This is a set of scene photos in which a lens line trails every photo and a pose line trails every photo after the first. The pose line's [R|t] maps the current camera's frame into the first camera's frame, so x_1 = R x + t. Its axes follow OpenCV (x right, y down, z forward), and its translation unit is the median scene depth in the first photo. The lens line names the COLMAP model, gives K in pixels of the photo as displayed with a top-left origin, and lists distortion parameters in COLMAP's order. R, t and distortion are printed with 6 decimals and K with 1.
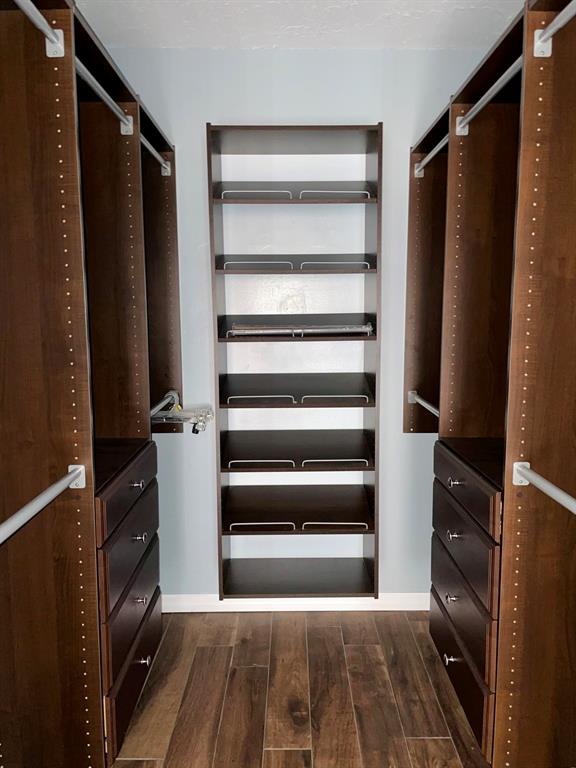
lens RADIAL K [[586.7, 0, 288.0], [0, 586.7, 384.0], [0, 0, 1]] dist [0.096194, -0.134957]
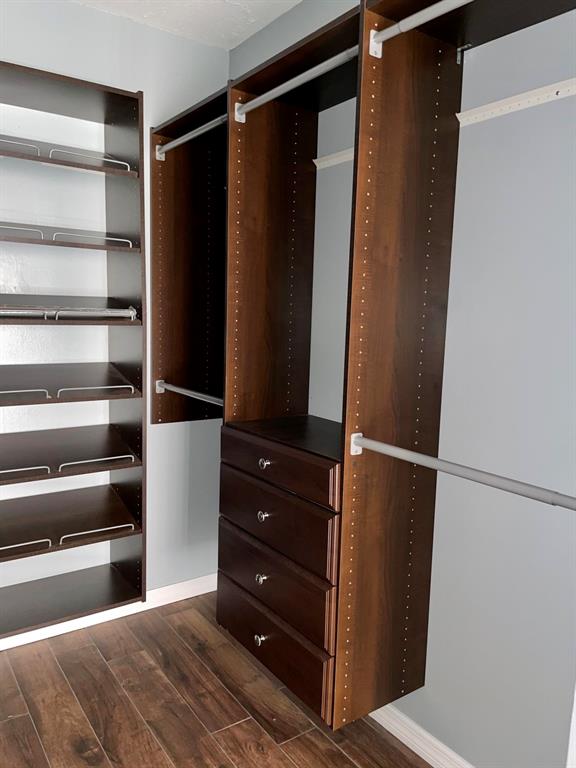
lens RADIAL K [[569.5, 0, 258.0], [0, 569.5, 382.0], [0, 0, 1]] dist [0.083701, -0.121657]
pose [[0.830181, -0.037213, 0.556250, -0.210380], [0.037937, 0.999228, 0.010229, 0.013155], [-0.556201, 0.012610, 0.830952, 0.149786]]
